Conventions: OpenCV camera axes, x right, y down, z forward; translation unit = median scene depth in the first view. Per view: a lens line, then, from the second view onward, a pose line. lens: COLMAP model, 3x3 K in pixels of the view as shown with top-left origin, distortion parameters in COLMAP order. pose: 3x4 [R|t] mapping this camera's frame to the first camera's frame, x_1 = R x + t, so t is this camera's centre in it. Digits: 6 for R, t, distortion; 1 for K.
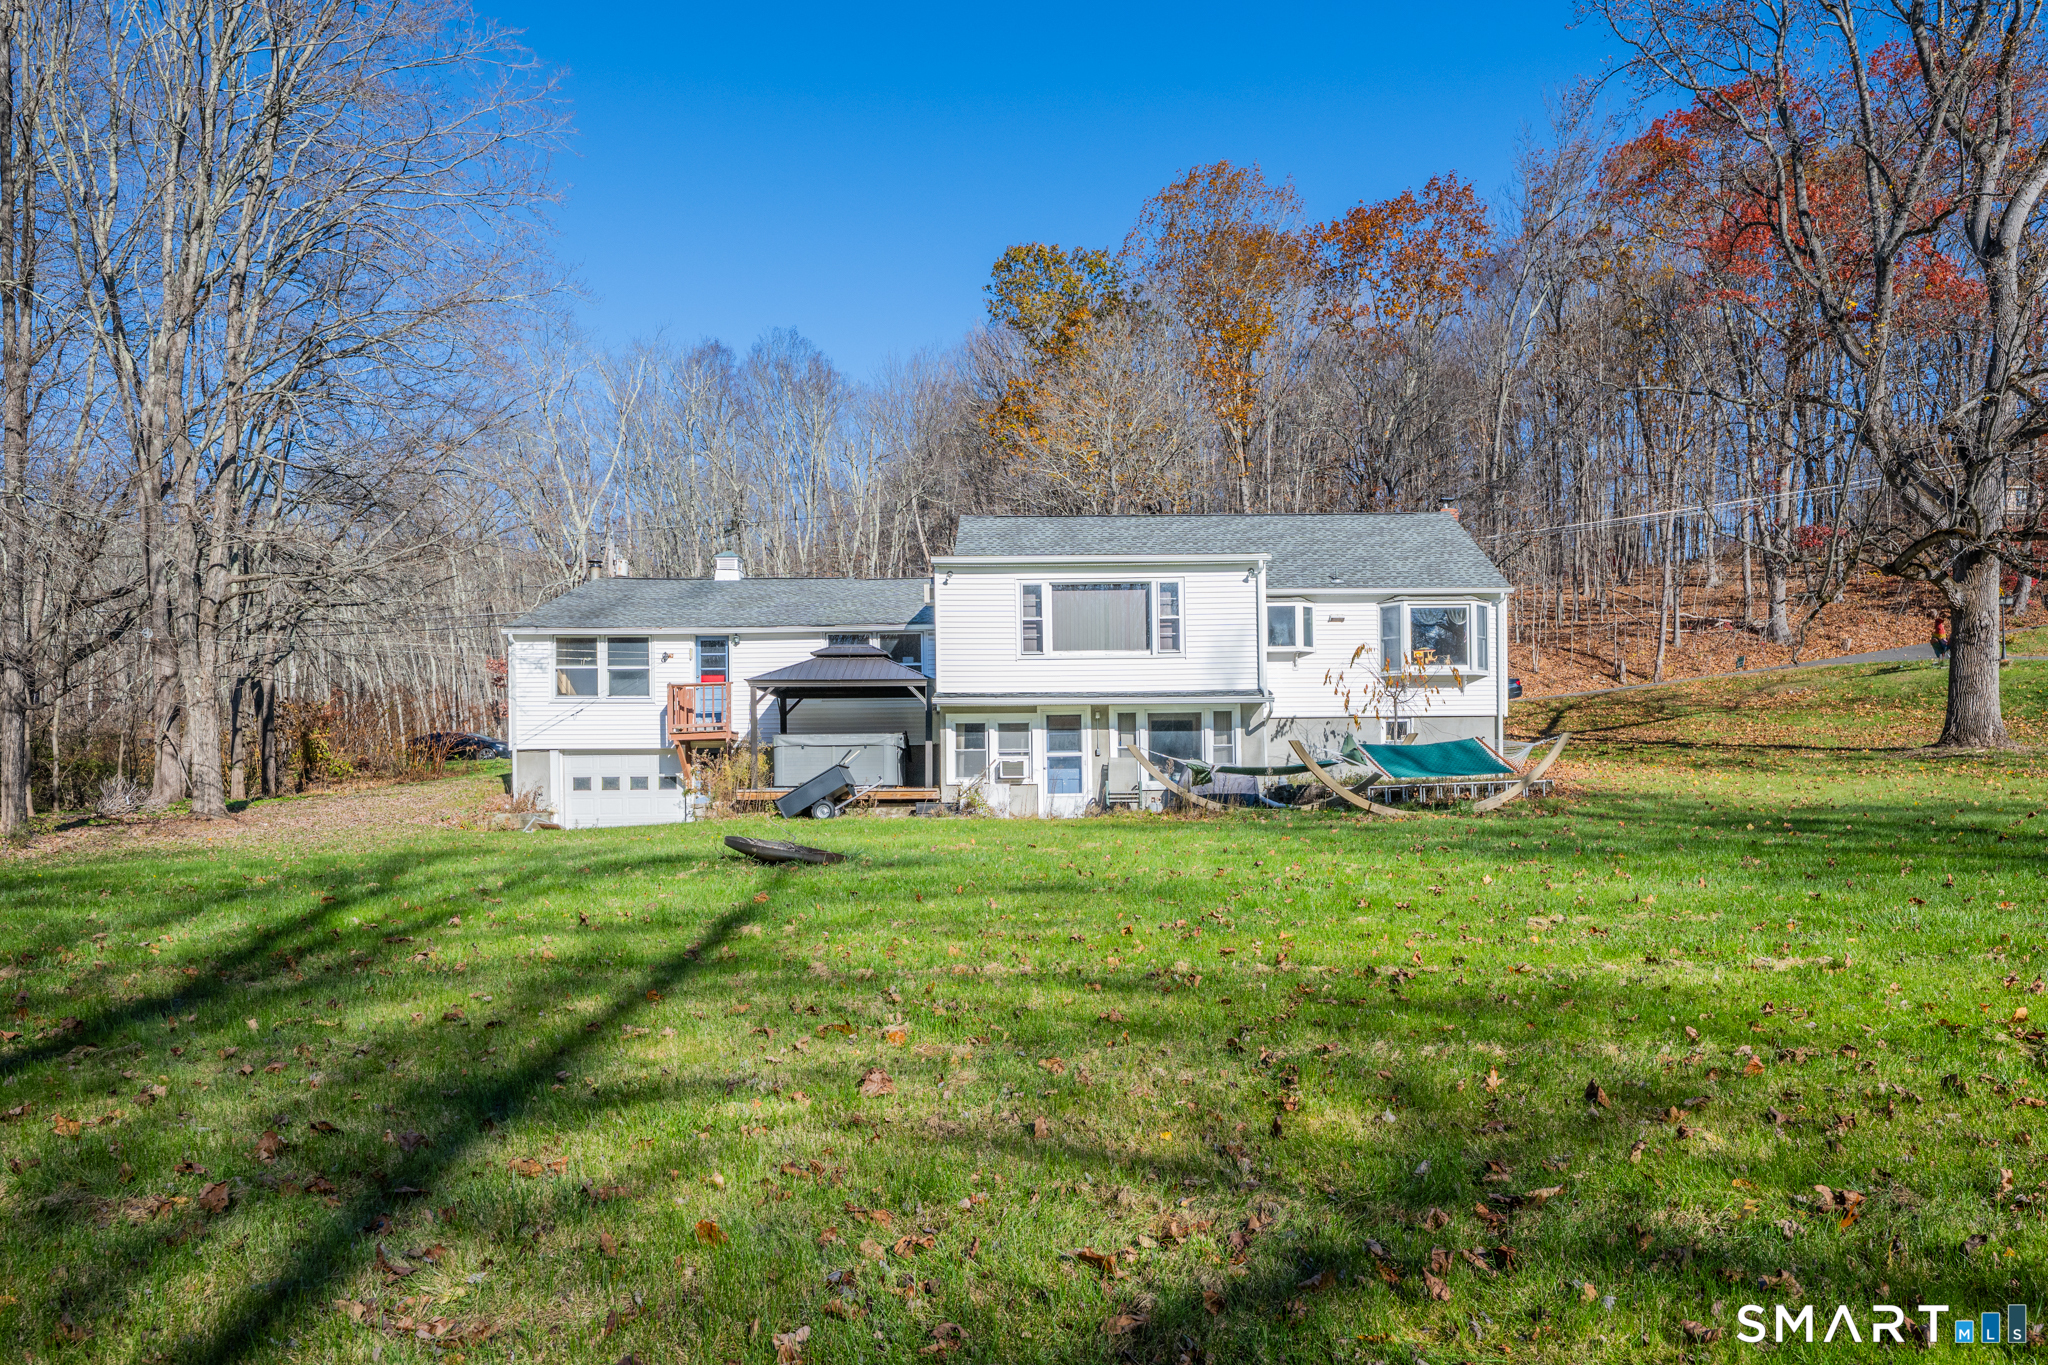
lens RADIAL K [[1143.3, 0, 1024.0], [0, 1143.3, 682.5], [0, 0, 1]] dist [0.002037, 0.000200]
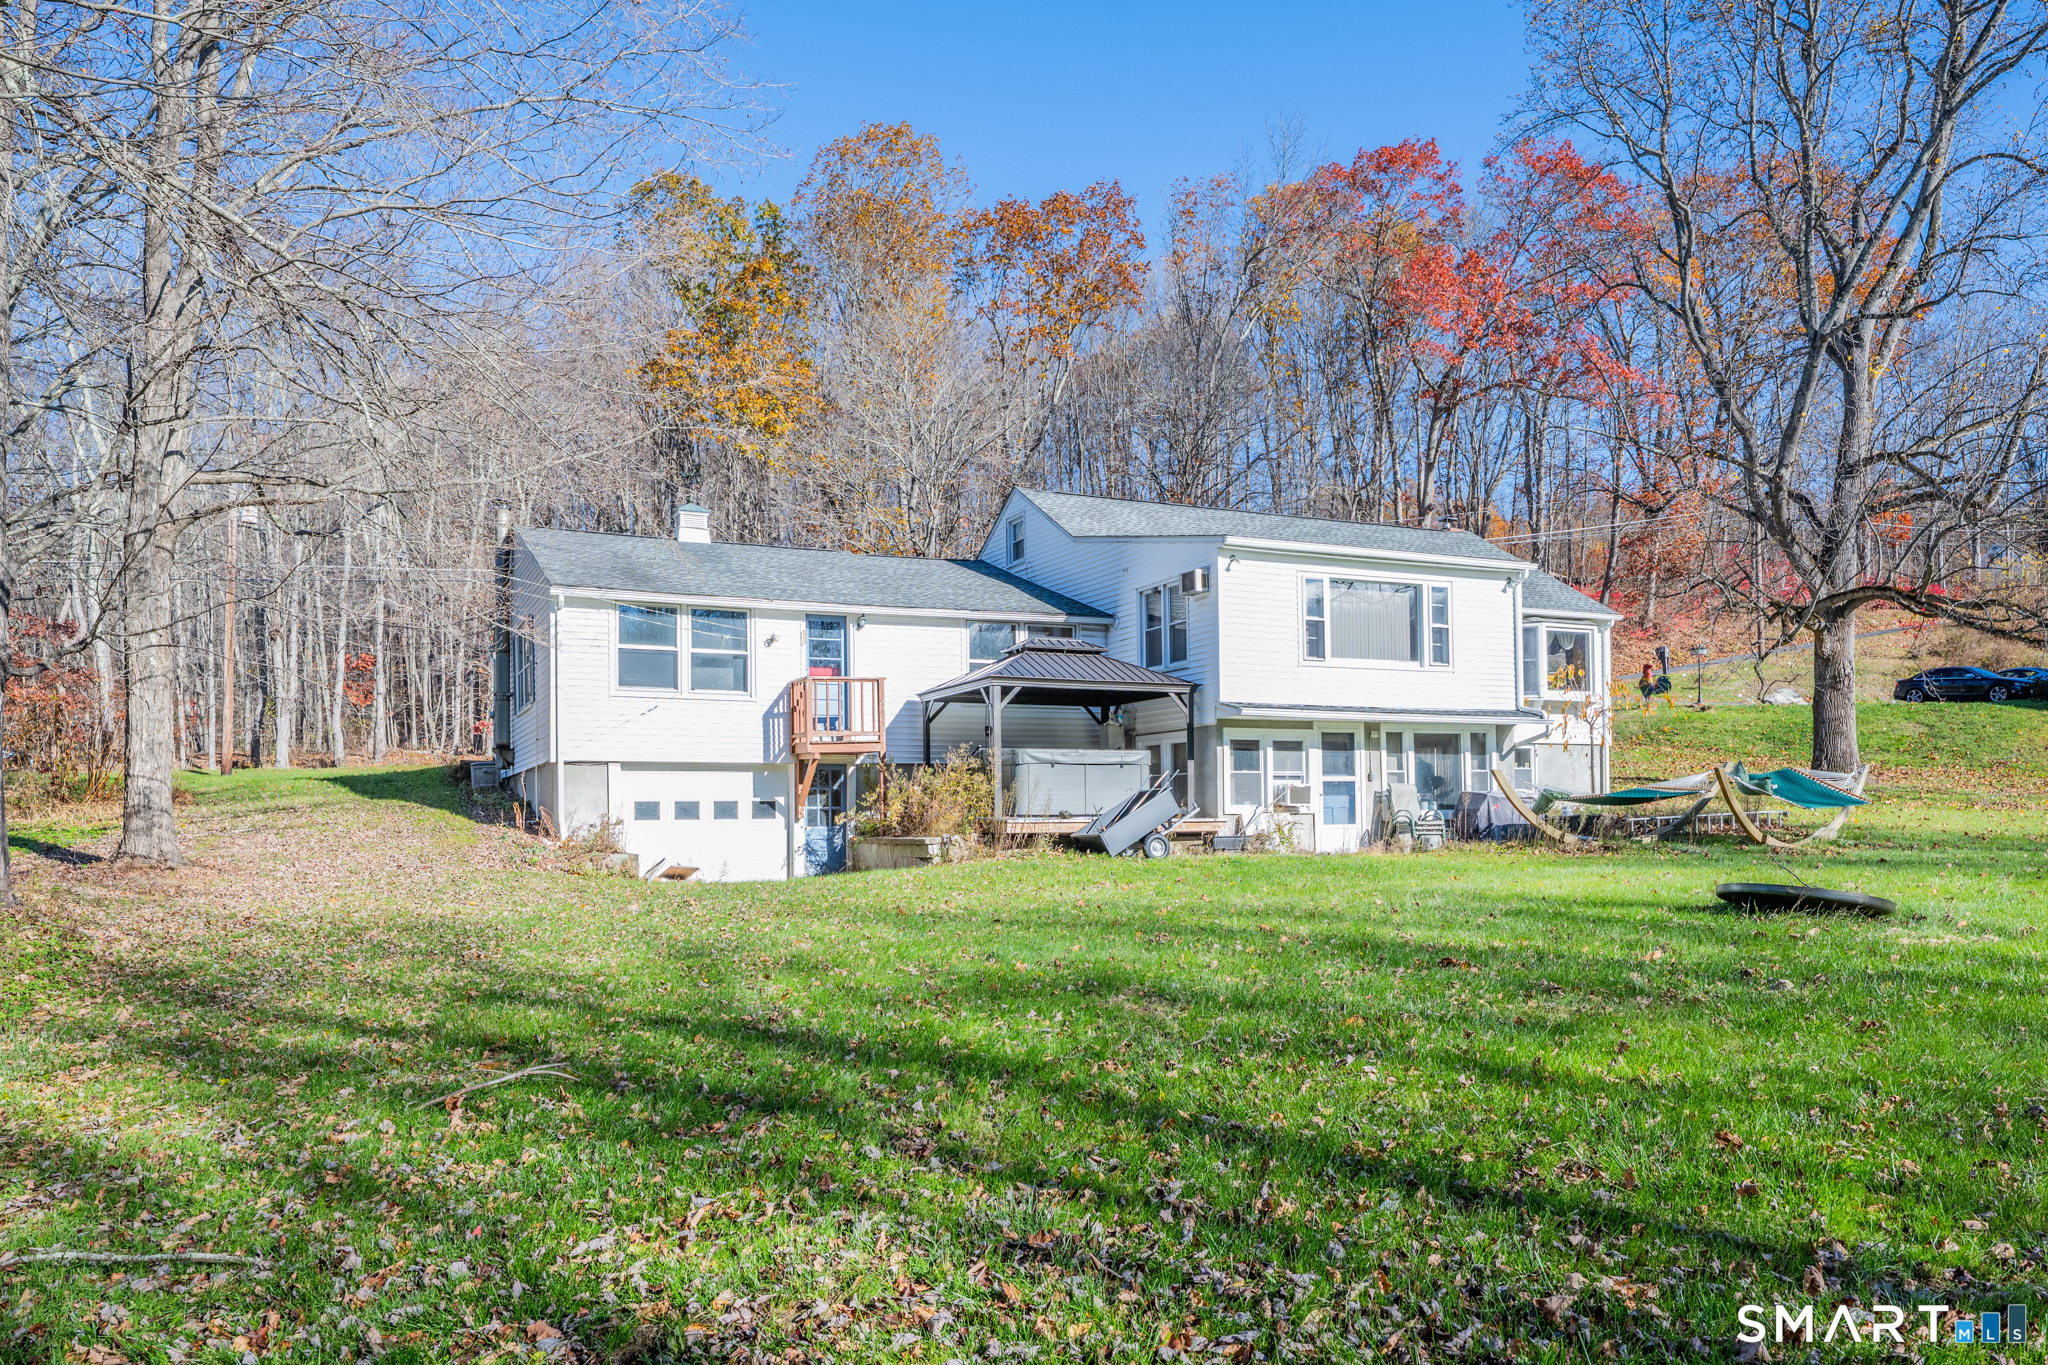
lens RADIAL K [[1271.4, 0, 958.7], [0, 1271.4, 683.5], [0, 0, 1]] dist [-0.003014, -0.000479]
pose [[0.929503, 0.040111, 0.366628, -0.575546], [-0.035812, 0.999187, -0.018523, 0.019448], [-0.367072, 0.004087, 0.930183, 0.218107]]
